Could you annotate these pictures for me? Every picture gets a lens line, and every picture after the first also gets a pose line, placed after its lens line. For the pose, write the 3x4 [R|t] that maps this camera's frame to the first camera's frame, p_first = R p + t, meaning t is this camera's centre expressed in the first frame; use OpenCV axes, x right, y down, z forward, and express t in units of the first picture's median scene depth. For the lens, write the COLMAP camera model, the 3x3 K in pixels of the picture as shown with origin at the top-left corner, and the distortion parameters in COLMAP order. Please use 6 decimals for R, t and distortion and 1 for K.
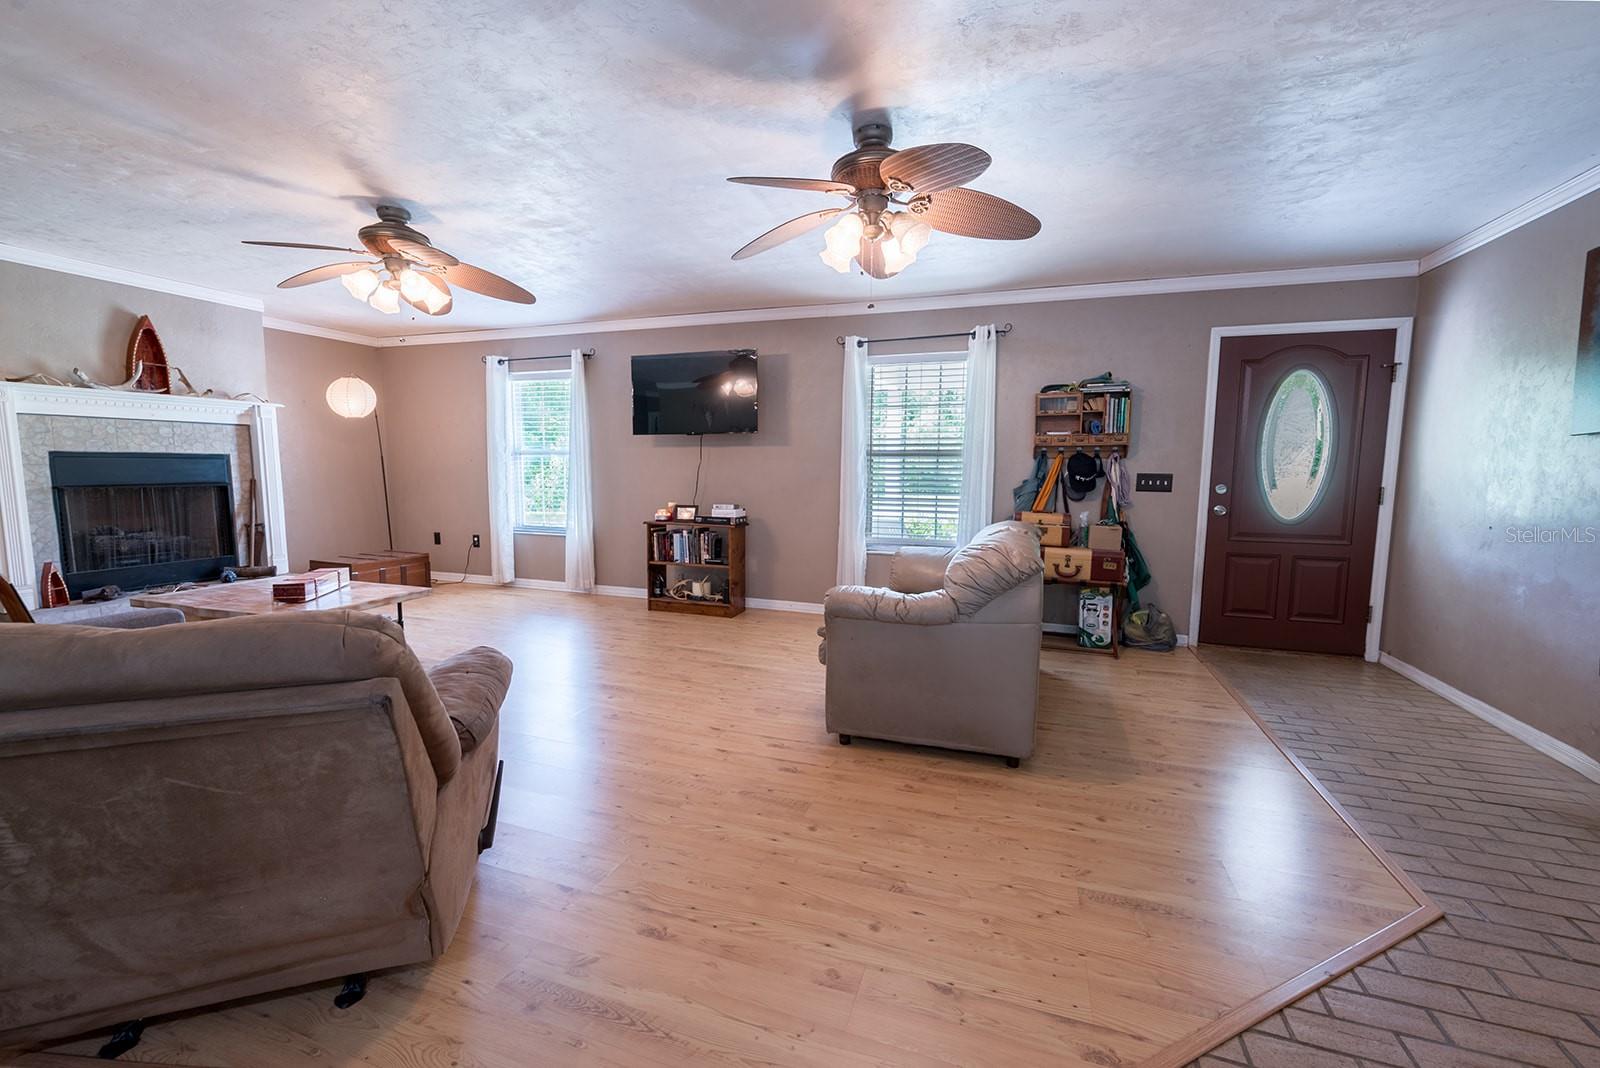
lens RADIAL K [[632.6, 0, 802.5], [0, 632.6, 533.5], [0, 0, 1]] dist [-0.000658, 0.000448]
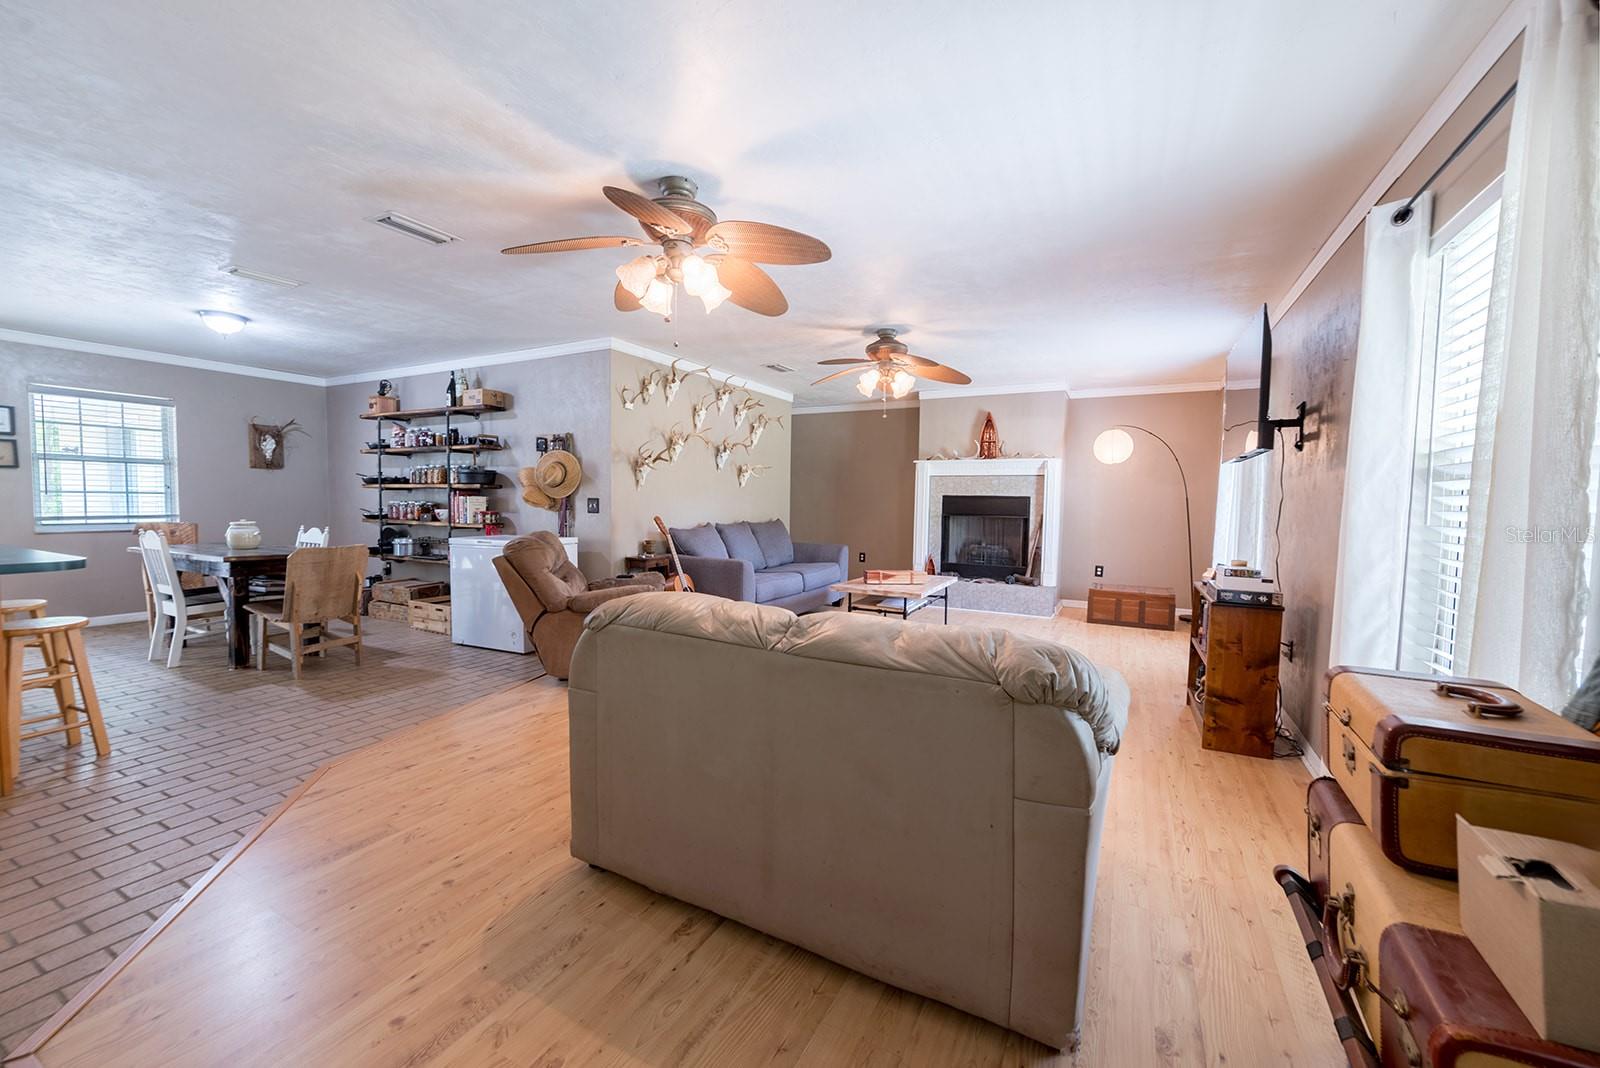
lens RADIAL K [[632.6, 0, 802.5], [0, 632.6, 533.5], [0, 0, 1]] dist [-0.000658, 0.000448]
pose [[-0.143552, 0.043869, -0.988670, 0.659399], [-0.120611, 0.990794, 0.061476, -0.078768], [0.982266, 0.128070, -0.136940, 0.810954]]
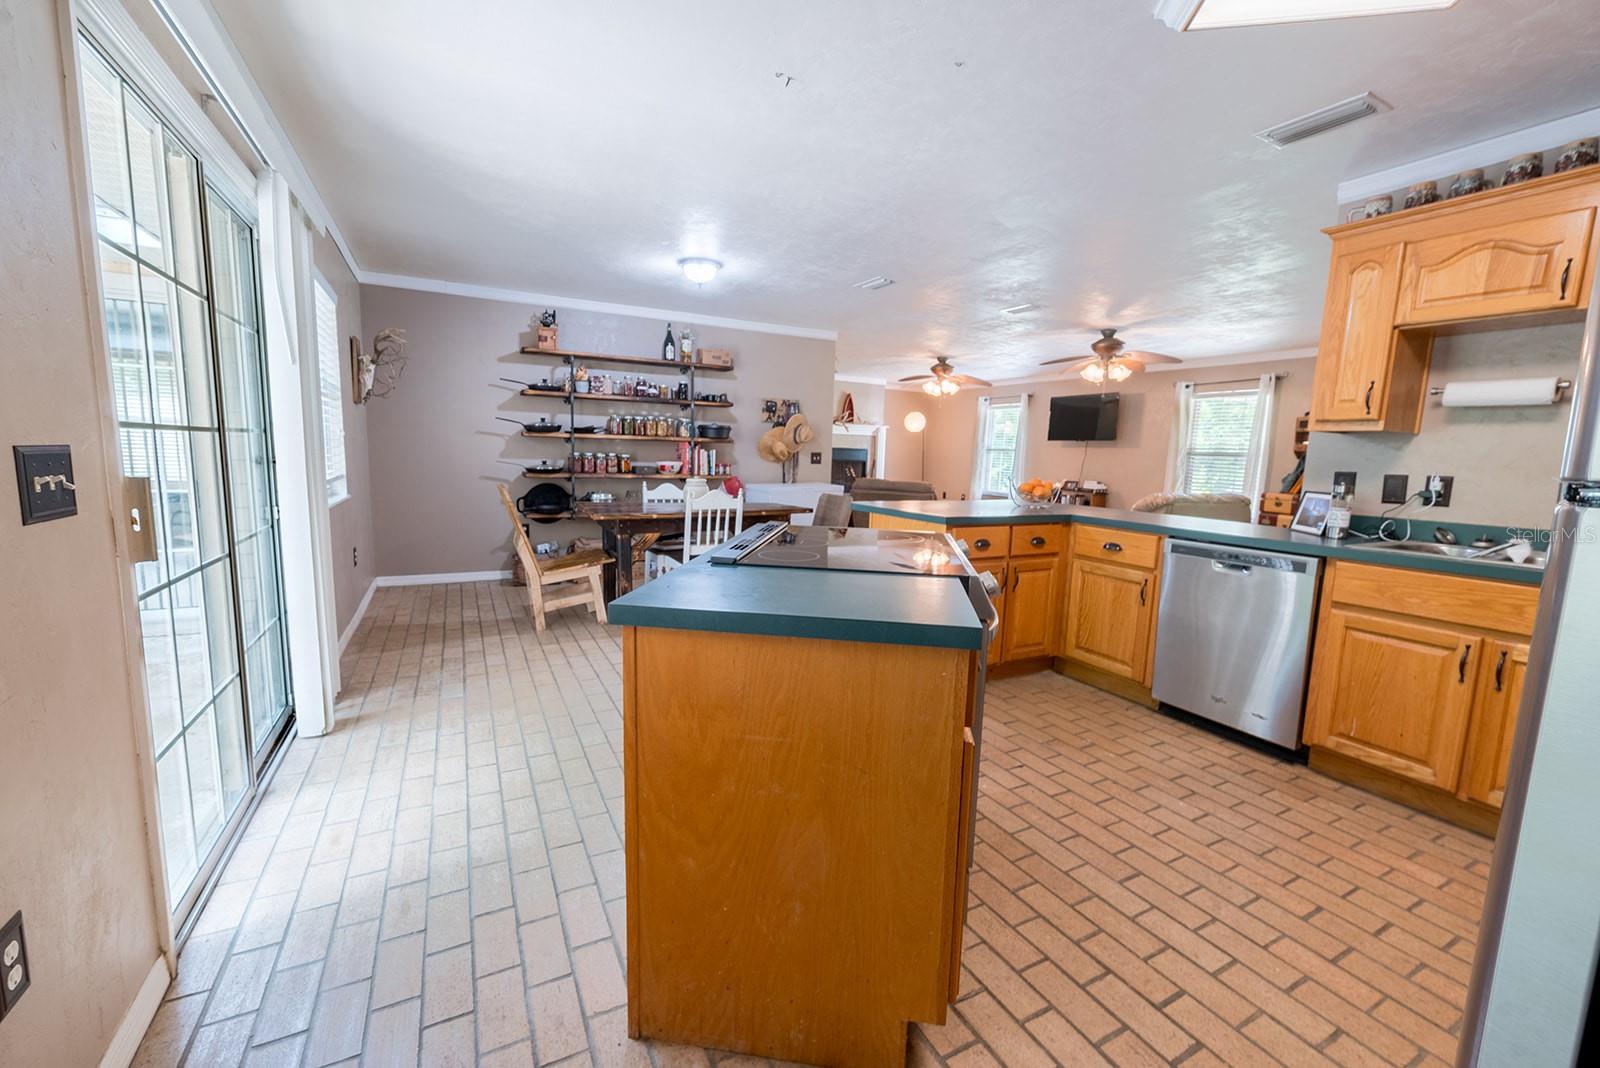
lens RADIAL K [[645.8, 0, 794.2], [0, 645.8, 533.1], [0, 0, 1]] dist [-0.000491, 0.000062]
pose [[0.725873, 0.102320, -0.680176, 0.599264], [-0.098757, 0.994131, 0.044157, 0.115638], [0.680702, 0.035120, 0.731718, -1.013356]]
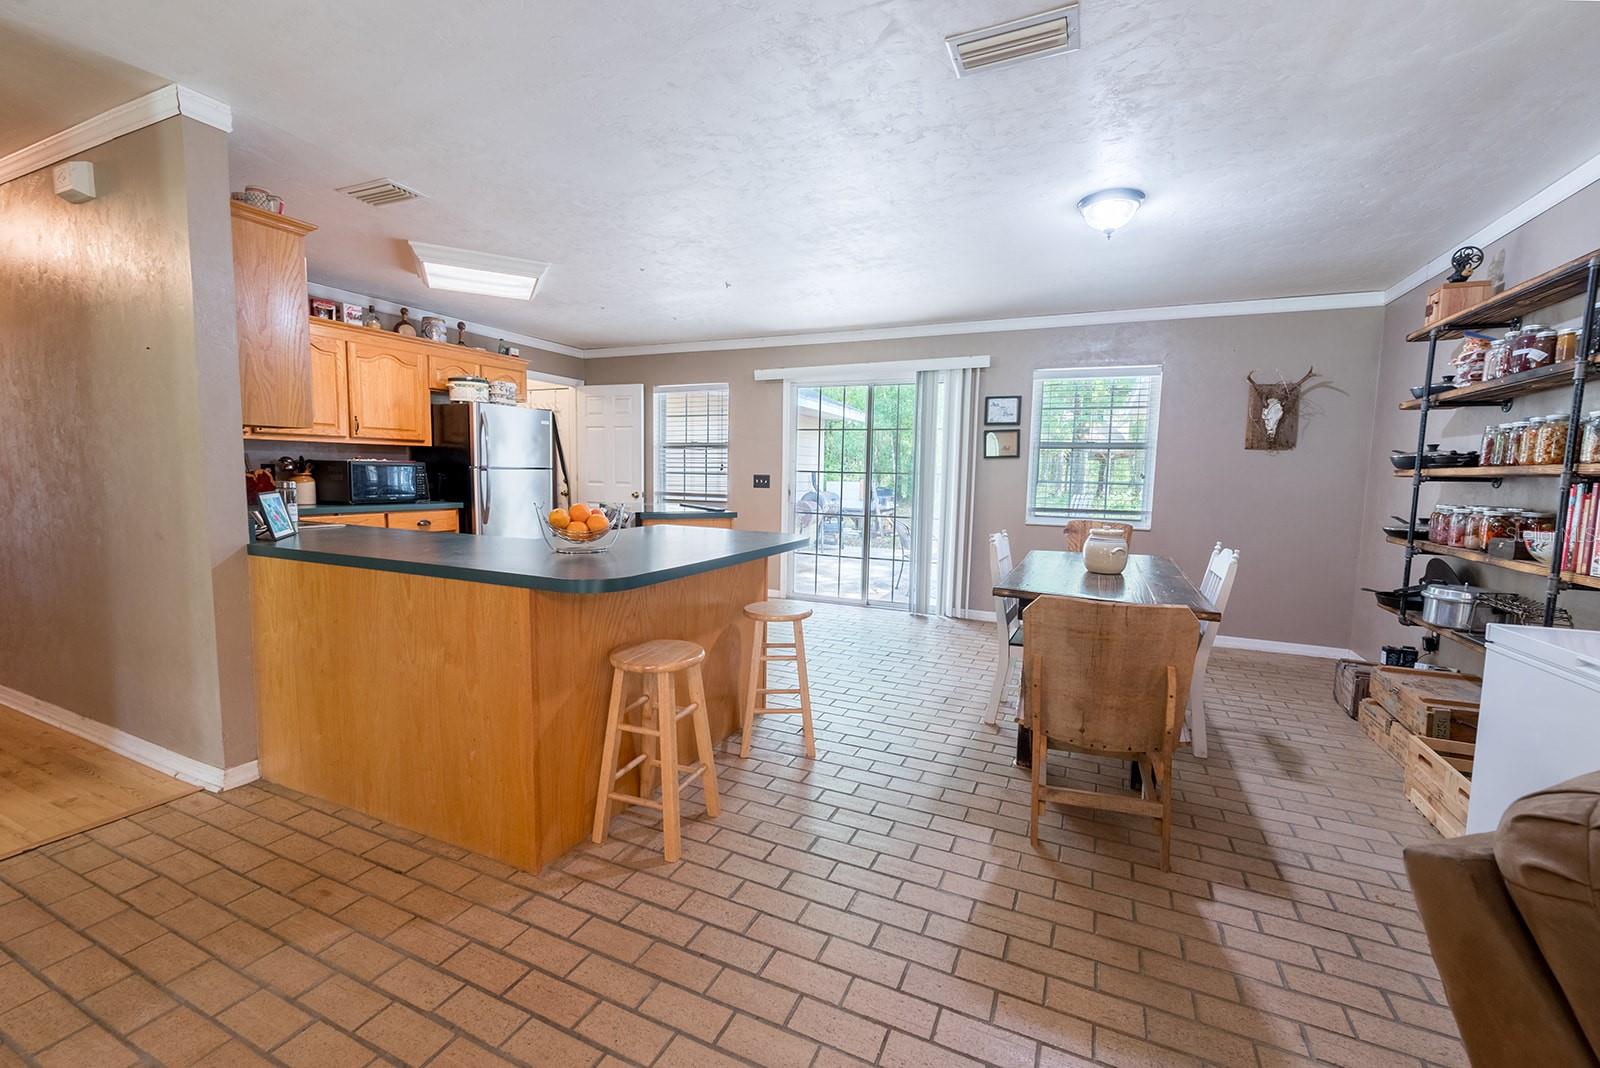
lens RADIAL K [[644.1, 0, 808.4], [0, 644.1, 531.5], [0, 0, 1]] dist [-0.002671, -0.000186]
pose [[-0.995863, -0.036076, 0.083403, -0.025627], [-0.018951, 0.980087, 0.197662, -0.044869], [-0.088873, 0.195264, -0.976716, 0.418135]]
